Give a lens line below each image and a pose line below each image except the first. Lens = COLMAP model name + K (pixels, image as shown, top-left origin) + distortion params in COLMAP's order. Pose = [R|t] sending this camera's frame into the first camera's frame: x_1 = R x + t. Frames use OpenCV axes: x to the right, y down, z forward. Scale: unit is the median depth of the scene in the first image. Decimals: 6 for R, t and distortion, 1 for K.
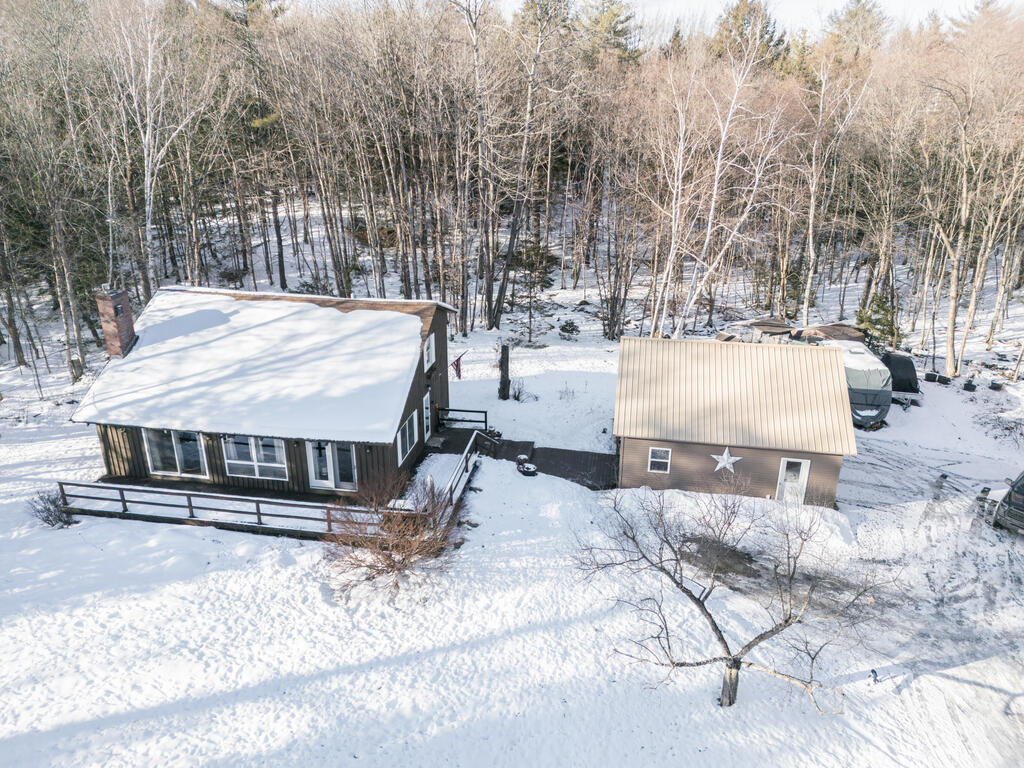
lens RADIAL K [[704.4, 0, 512.0], [0, 704.4, 384.0], [0, 0, 1]] dist [0.110464, -0.120106]
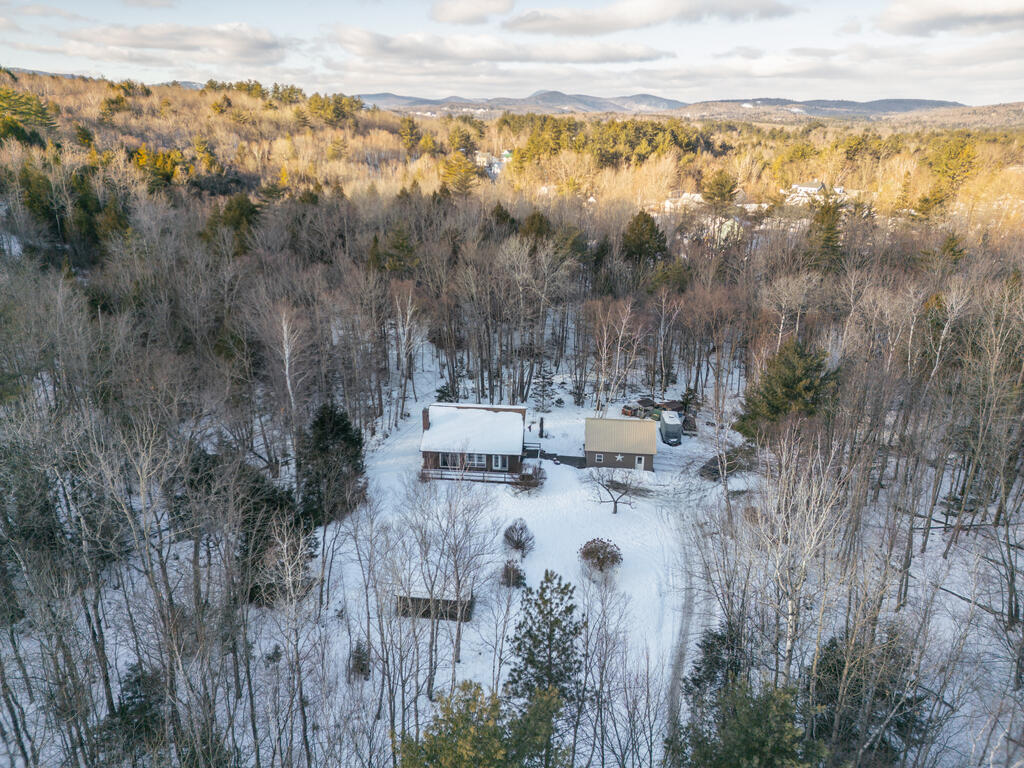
lens RADIAL K [[704.4, 0, 512.0], [0, 704.4, 384.0], [0, 0, 1]] dist [0.110464, -0.120106]
pose [[0.997501, -0.023335, 0.066693, -0.388816], [0.024578, 0.999538, -0.017878, -0.179025], [-0.066245, 0.019472, 0.997613, -2.159039]]
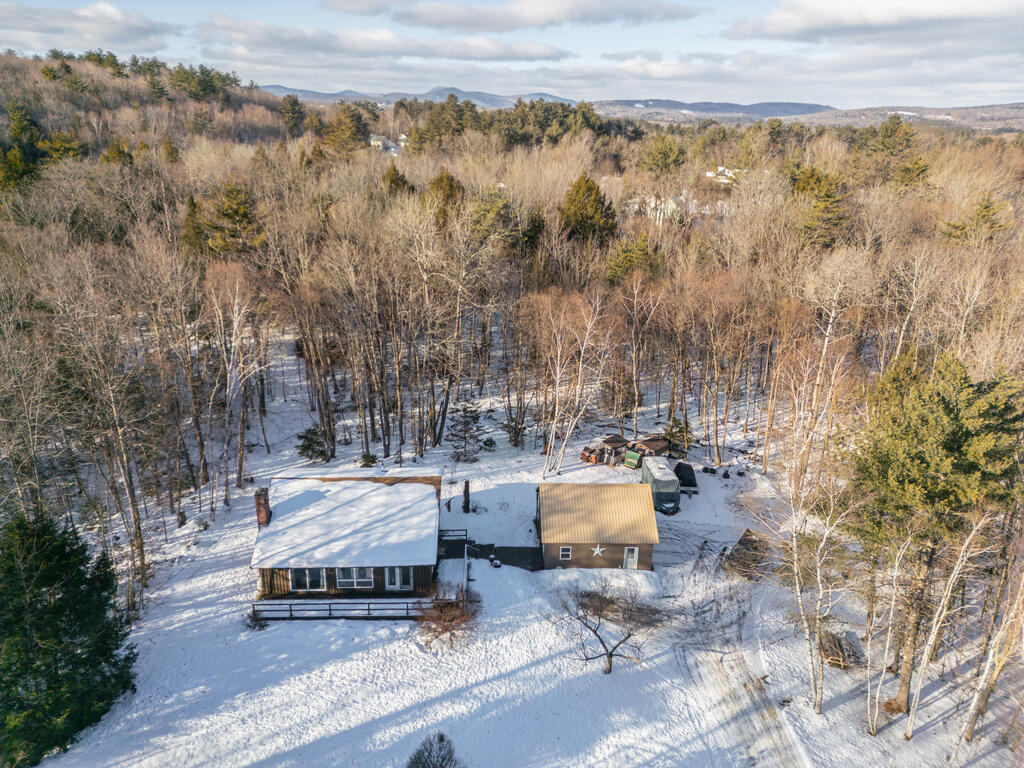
lens RADIAL K [[704.4, 0, 512.0], [0, 704.4, 384.0], [0, 0, 1]] dist [0.110464, -0.120106]
pose [[0.979182, -0.056006, 0.195107, -0.285187], [0.058981, 0.998214, -0.009467, -0.342383], [-0.194229, 0.020777, 0.980736, -0.866762]]
